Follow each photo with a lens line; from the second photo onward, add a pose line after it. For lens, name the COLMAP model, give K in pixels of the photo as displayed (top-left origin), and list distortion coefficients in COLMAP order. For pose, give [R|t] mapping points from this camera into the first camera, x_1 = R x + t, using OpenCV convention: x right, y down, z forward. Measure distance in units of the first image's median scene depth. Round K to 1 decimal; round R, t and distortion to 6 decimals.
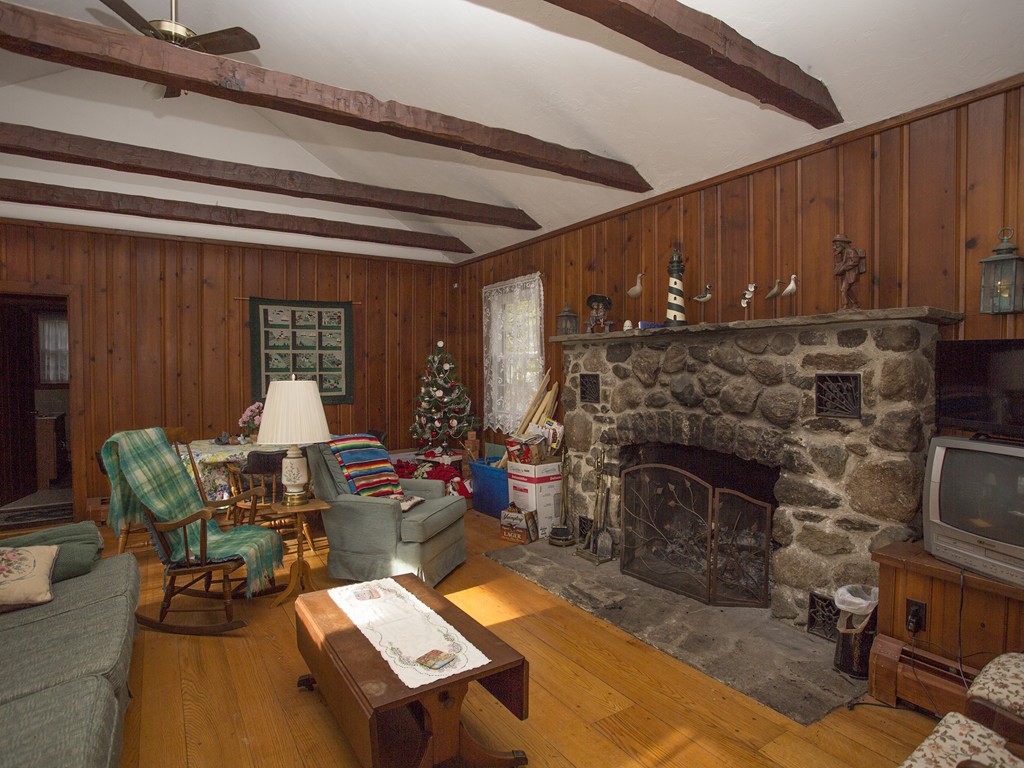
lens RADIAL K [[558.7, 0, 516.4], [0, 558.7, 388.4], [0, 0, 1]] dist [-0.068843, 0.032877]
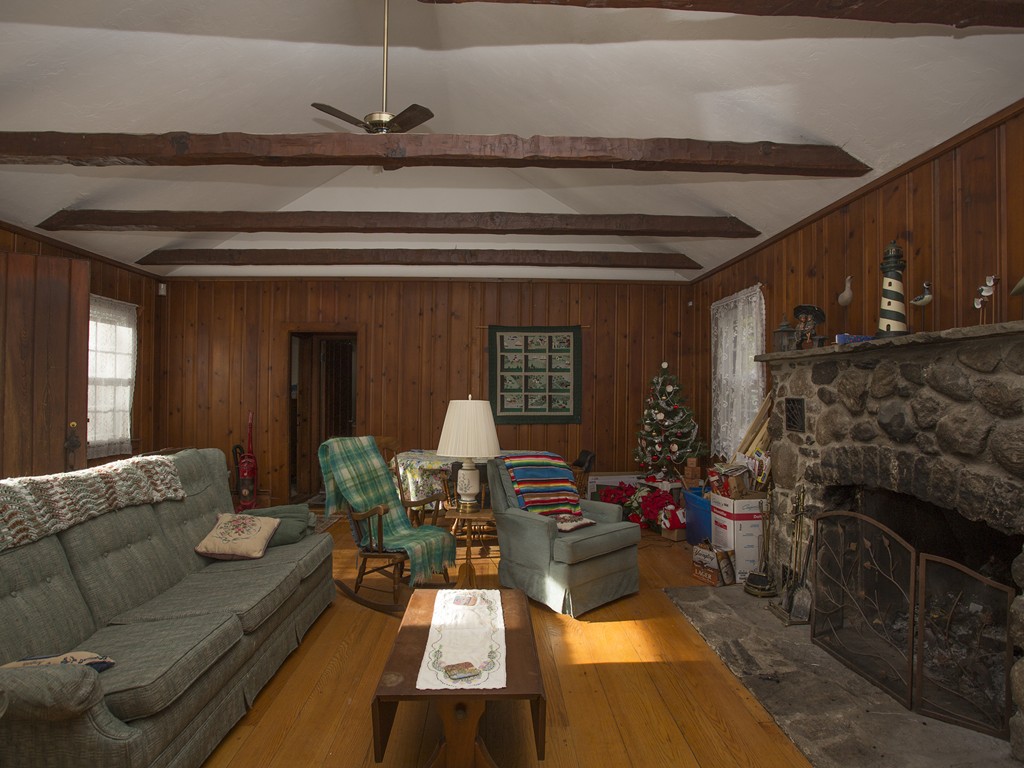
lens RADIAL K [[558.7, 0, 506.3], [0, 558.7, 389.4], [0, 0, 1]] dist [-0.068843, 0.032877]
pose [[0.857340, 0.006480, -0.514710, 0.218197], [-0.025274, 0.999245, -0.029519, -0.003966], [0.514130, 0.038317, 0.856856, 0.065484]]
